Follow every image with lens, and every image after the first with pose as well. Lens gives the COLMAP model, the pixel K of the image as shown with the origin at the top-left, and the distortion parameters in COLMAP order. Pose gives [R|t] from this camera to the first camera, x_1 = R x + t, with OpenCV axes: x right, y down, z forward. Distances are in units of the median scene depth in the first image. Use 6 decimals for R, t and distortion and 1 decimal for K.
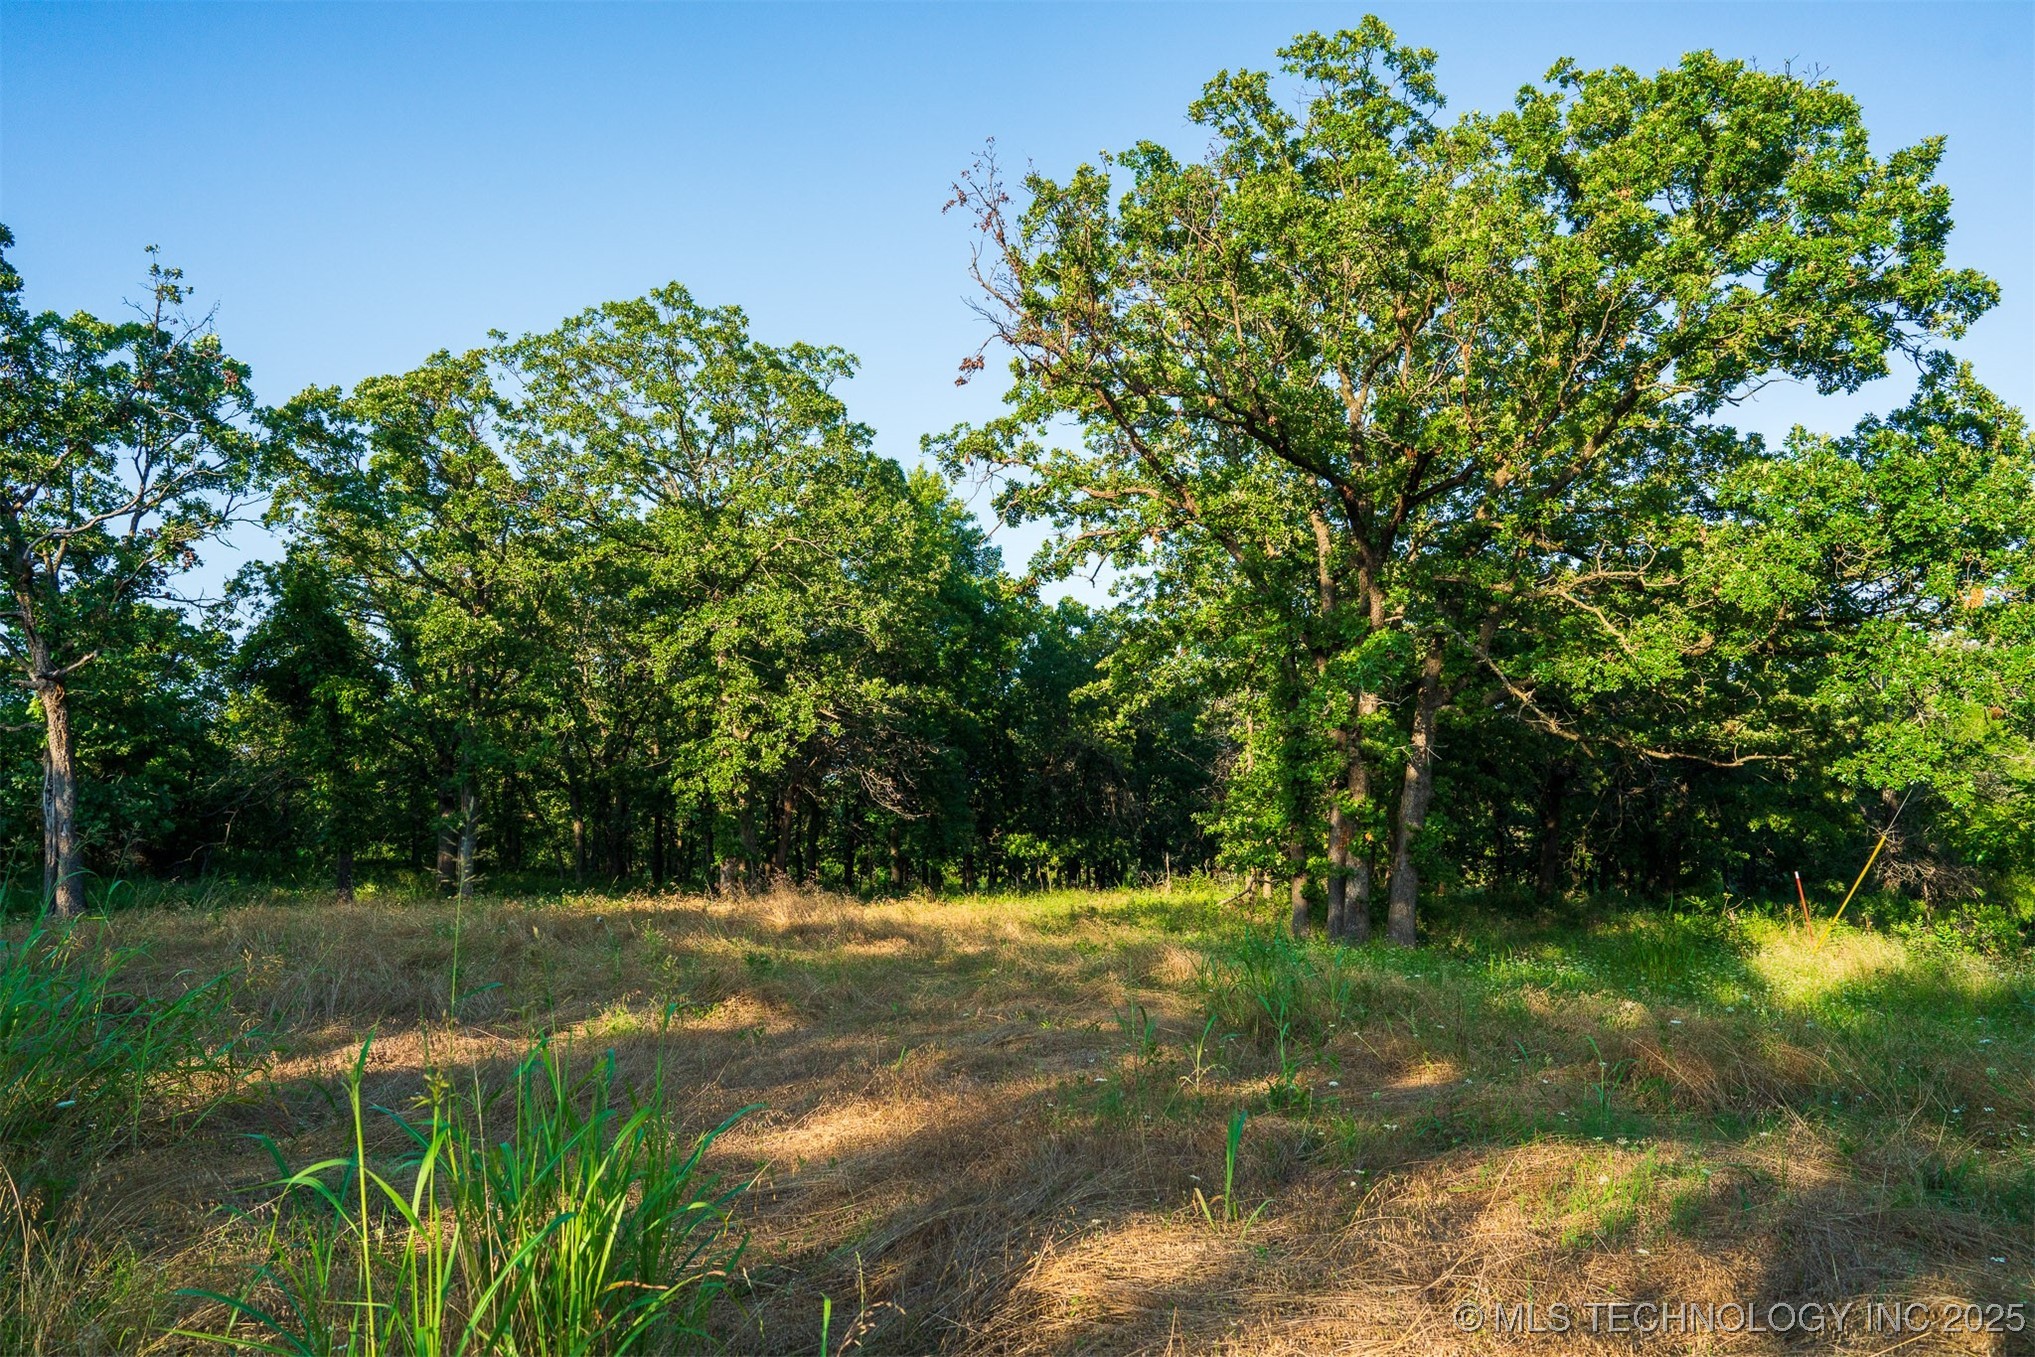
lens RADIAL K [[1335.1, 0, 1018.2], [0, 1335.1, 684.1], [0, 0, 1]] dist [-0.045788, 0.065813]
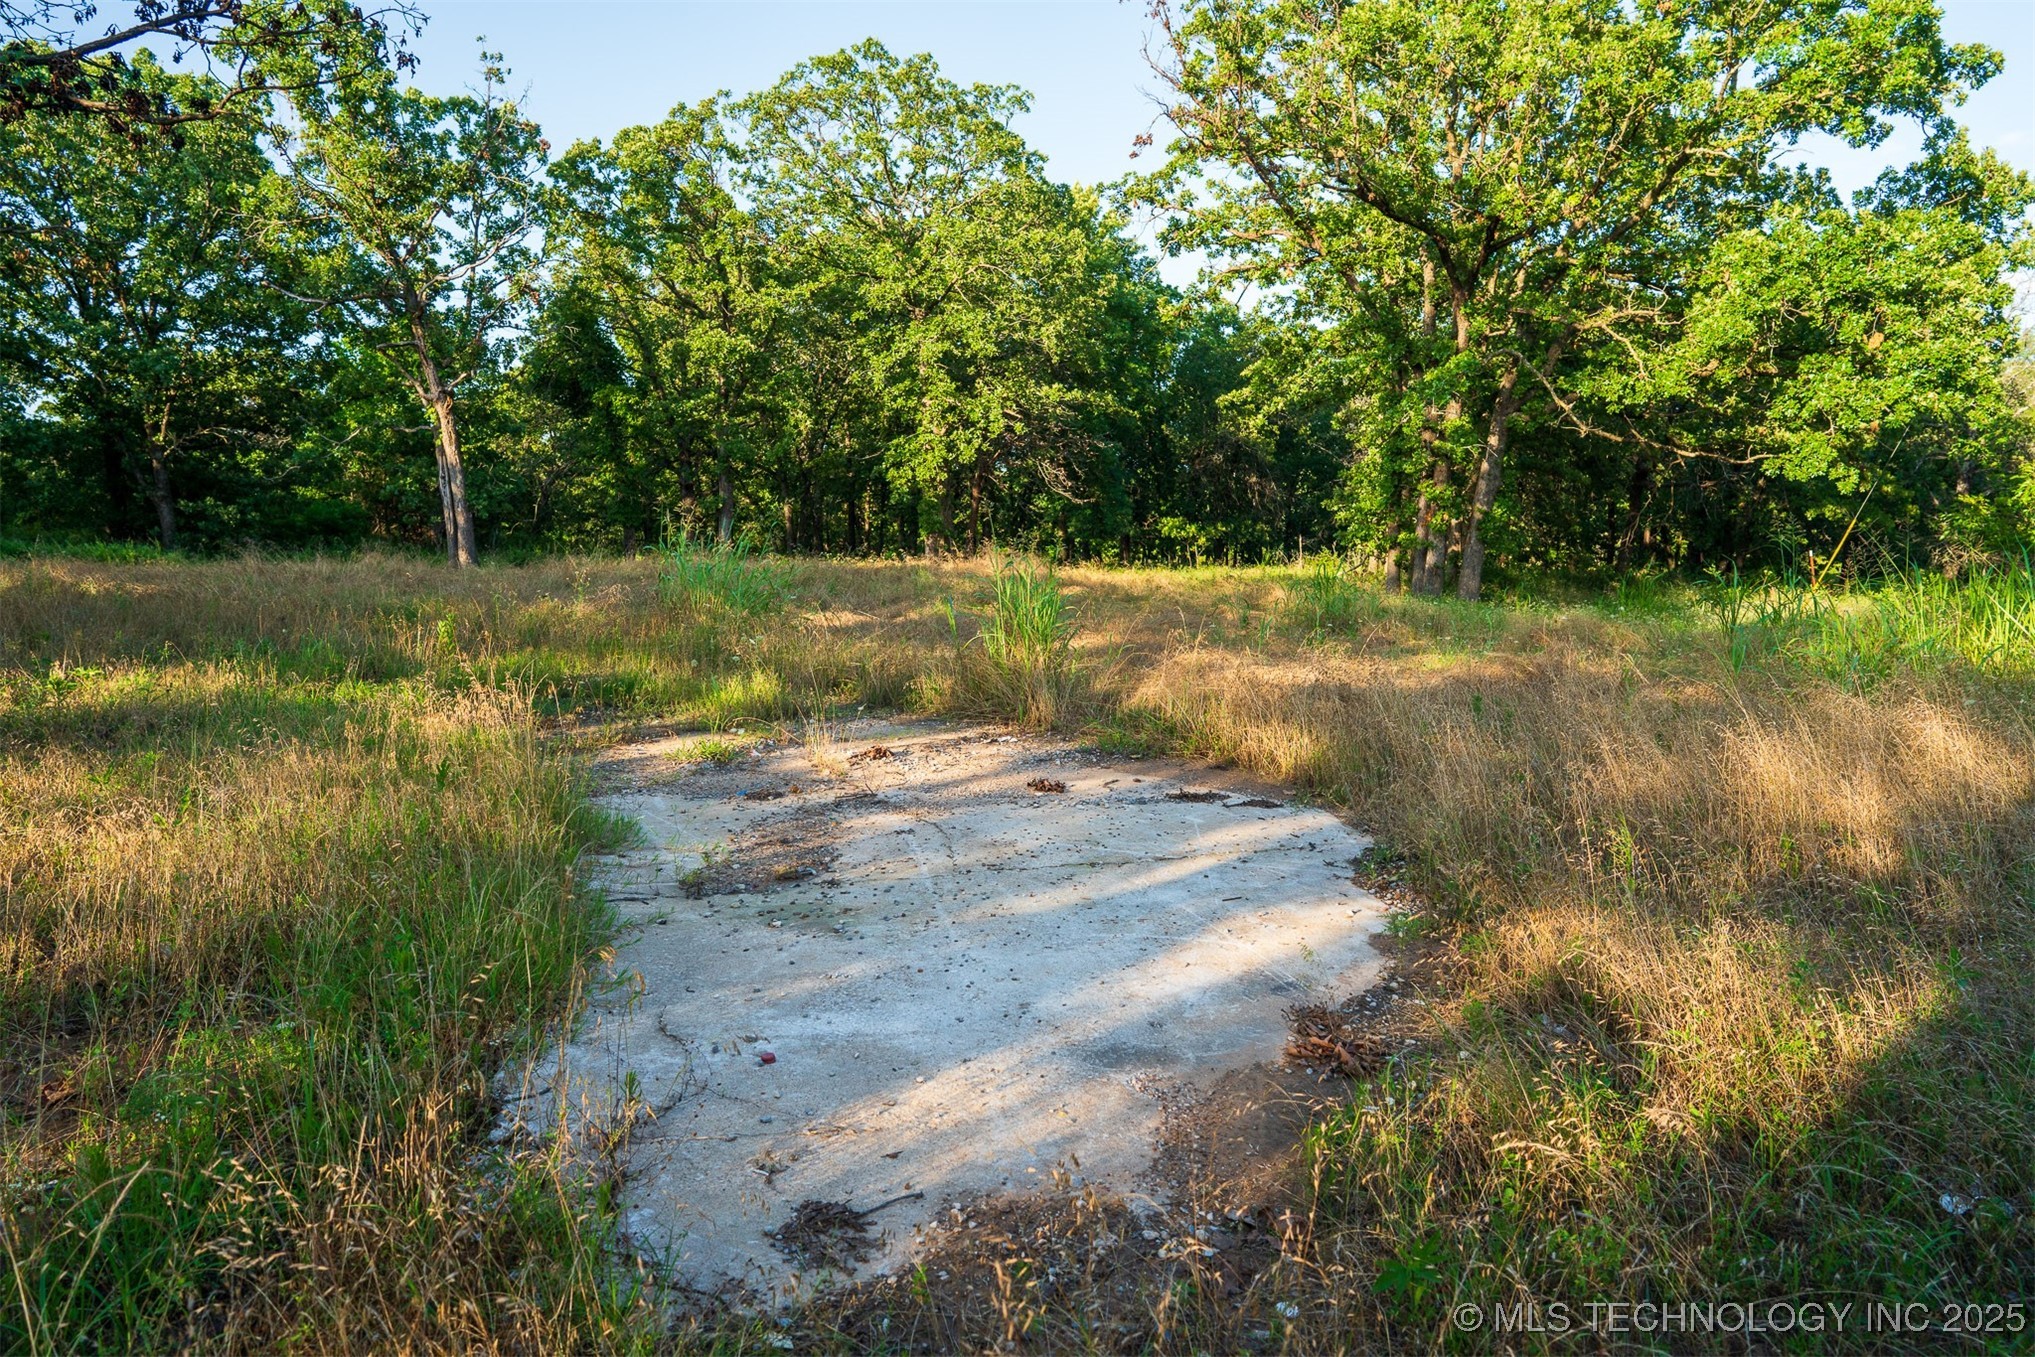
lens RADIAL K [[1337.3, 0, 1017.5], [0, 1337.3, 678.5], [0, 0, 1]] dist [-0.051614, 0.068532]
pose [[0.993642, 0.020805, -0.110643, -0.001697], [0.004498, 0.974656, 0.223665, -0.020057], [0.112493, -0.222741, 0.968366, -0.297133]]
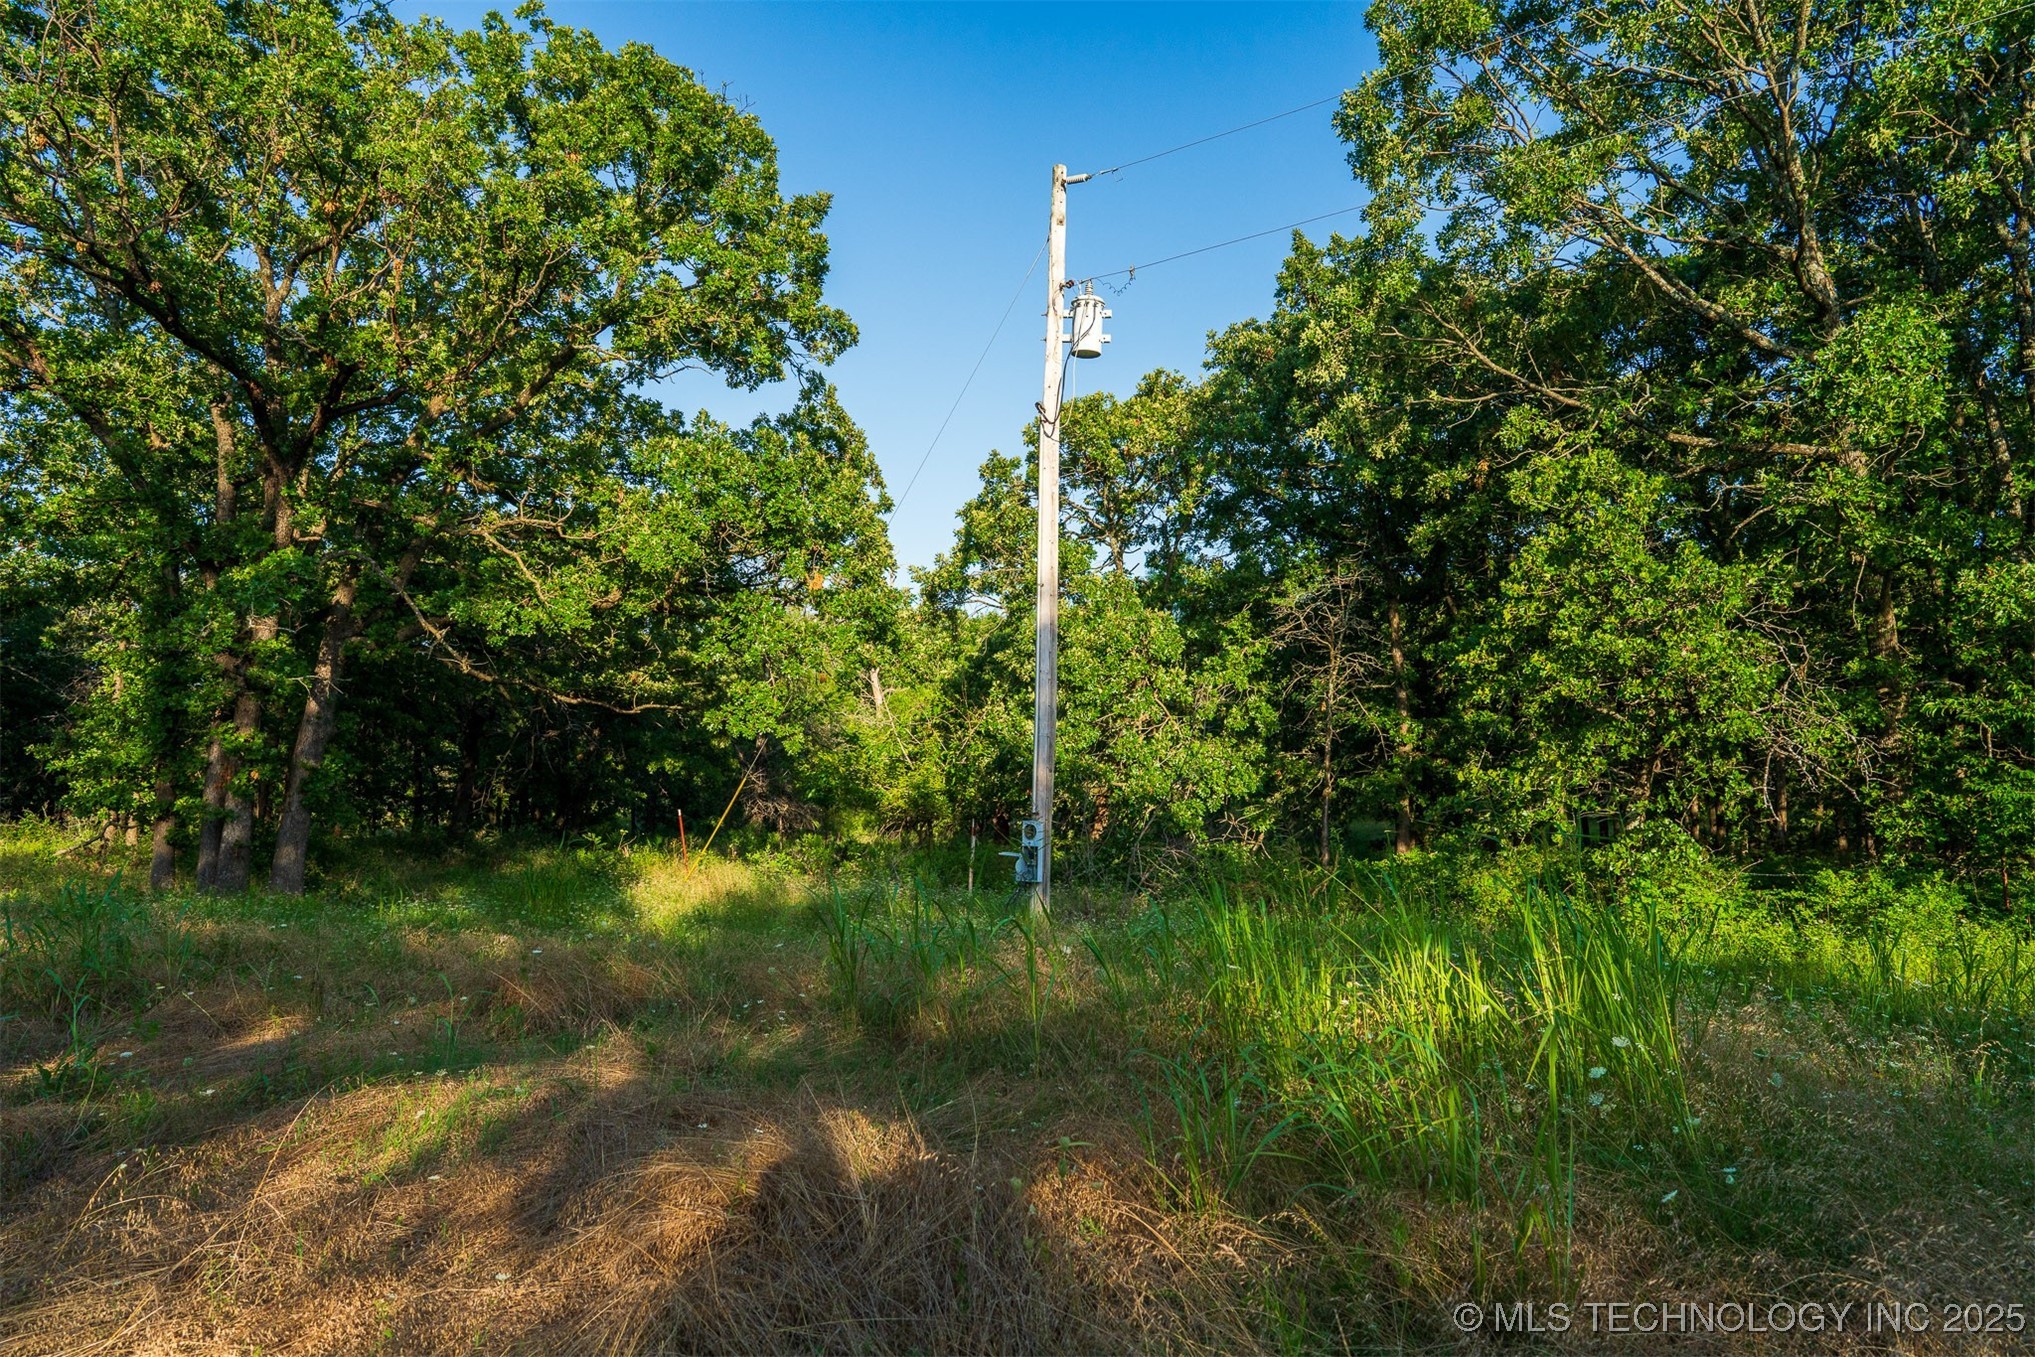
lens RADIAL K [[1337.3, 0, 1017.5], [0, 1337.3, 678.5], [0, 0, 1]] dist [-0.051614, 0.068532]
pose [[0.724121, 0.055877, 0.687406, 0.014613], [-0.083619, 0.996473, 0.007085, -0.000499], [-0.684585, -0.062611, 0.726239, -0.006607]]
